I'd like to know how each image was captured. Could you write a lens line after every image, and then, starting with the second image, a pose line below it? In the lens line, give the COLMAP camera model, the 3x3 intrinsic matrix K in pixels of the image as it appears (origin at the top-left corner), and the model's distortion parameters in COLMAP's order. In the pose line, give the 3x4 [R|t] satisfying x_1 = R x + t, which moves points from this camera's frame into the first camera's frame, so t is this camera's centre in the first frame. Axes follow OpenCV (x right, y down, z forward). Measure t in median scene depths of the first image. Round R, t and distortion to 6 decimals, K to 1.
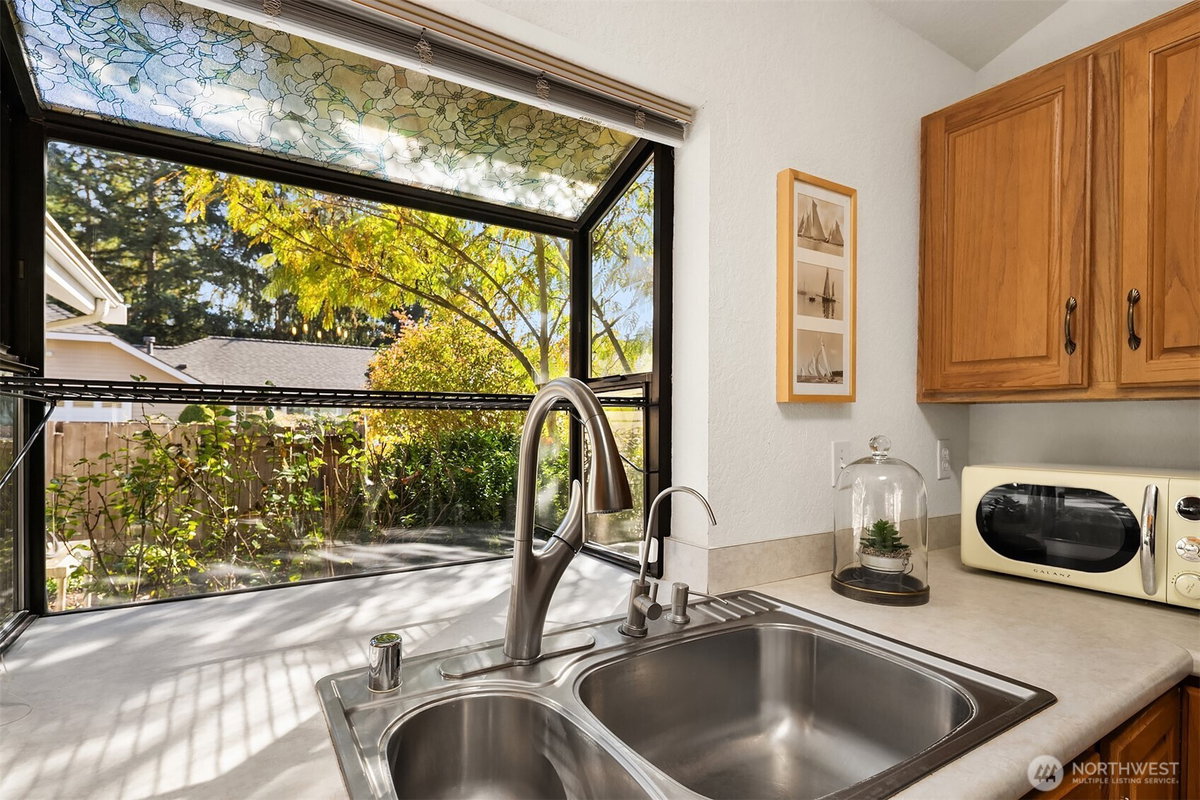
lens RADIAL K [[584.9, 0, 596.3], [0, 584.9, 423.7], [0, 0, 1]] dist [0.008235, -0.006815]
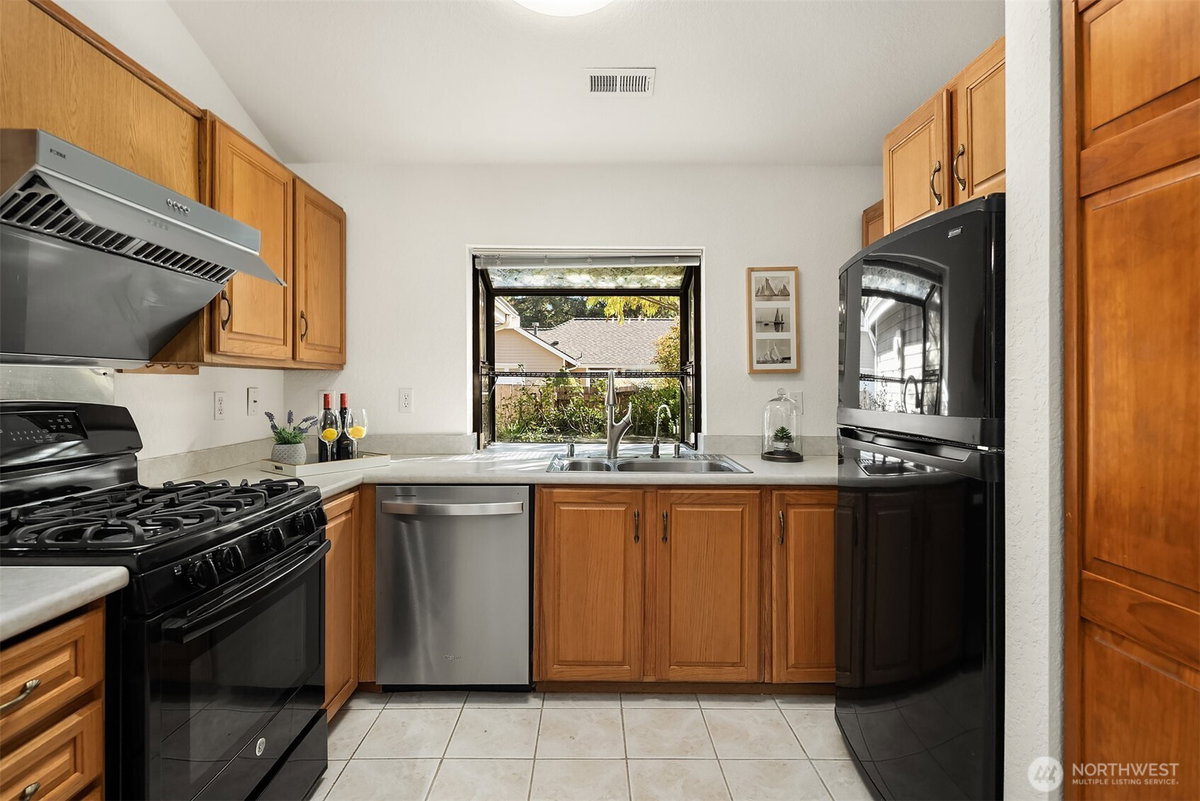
lens RADIAL K [[584.9, 0, 605.5], [0, 584.9, 386.3], [0, 0, 1]] dist [0.008235, -0.006815]
pose [[0.857775, -0.004104, -0.514009, 0.924906], [0.005740, 0.999982, 0.001595, 0.005593], [0.513993, -0.004319, 0.857783, -1.088057]]
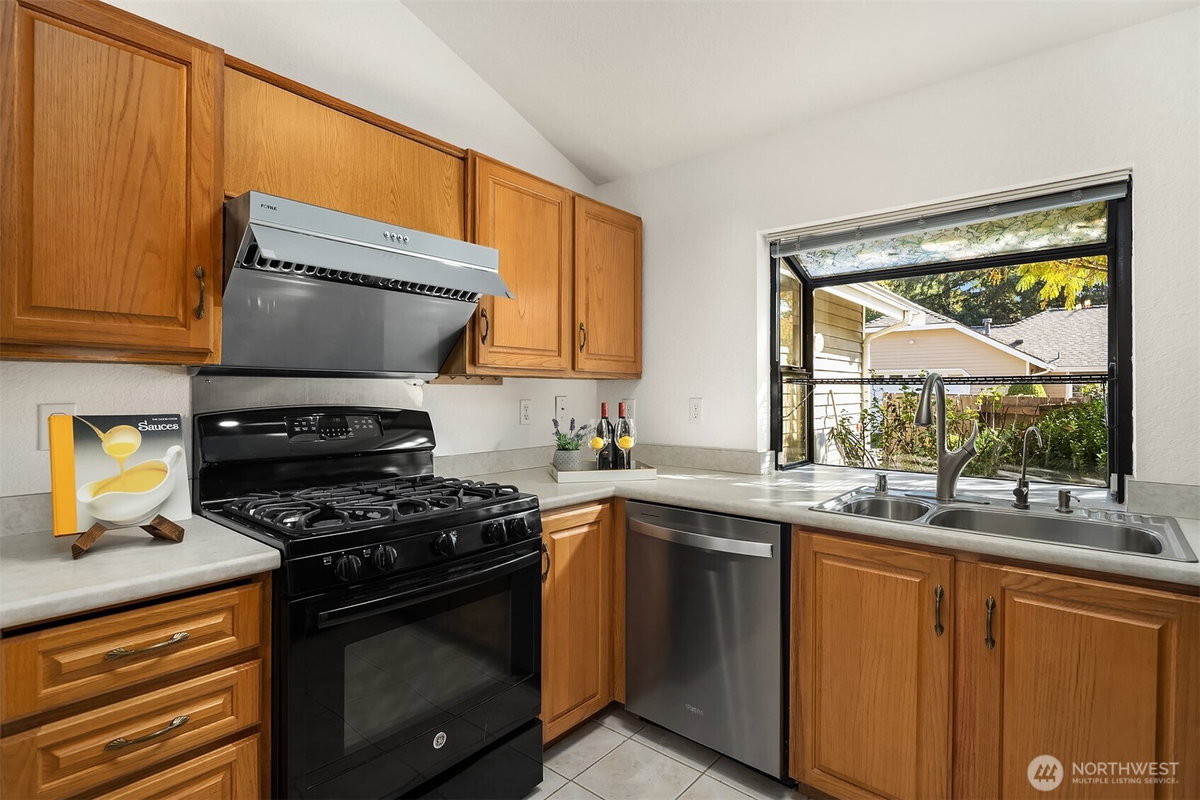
lens RADIAL K [[584.9, 0, 605.9], [0, 584.9, 395.1], [0, 0, 1]] dist [0.008235, -0.006815]
pose [[0.308604, -0.000349, -0.951191, 0.992174], [0.001198, 0.999999, 0.000021, 0.002975], [0.951190, -0.001146, 0.308604, -0.564104]]
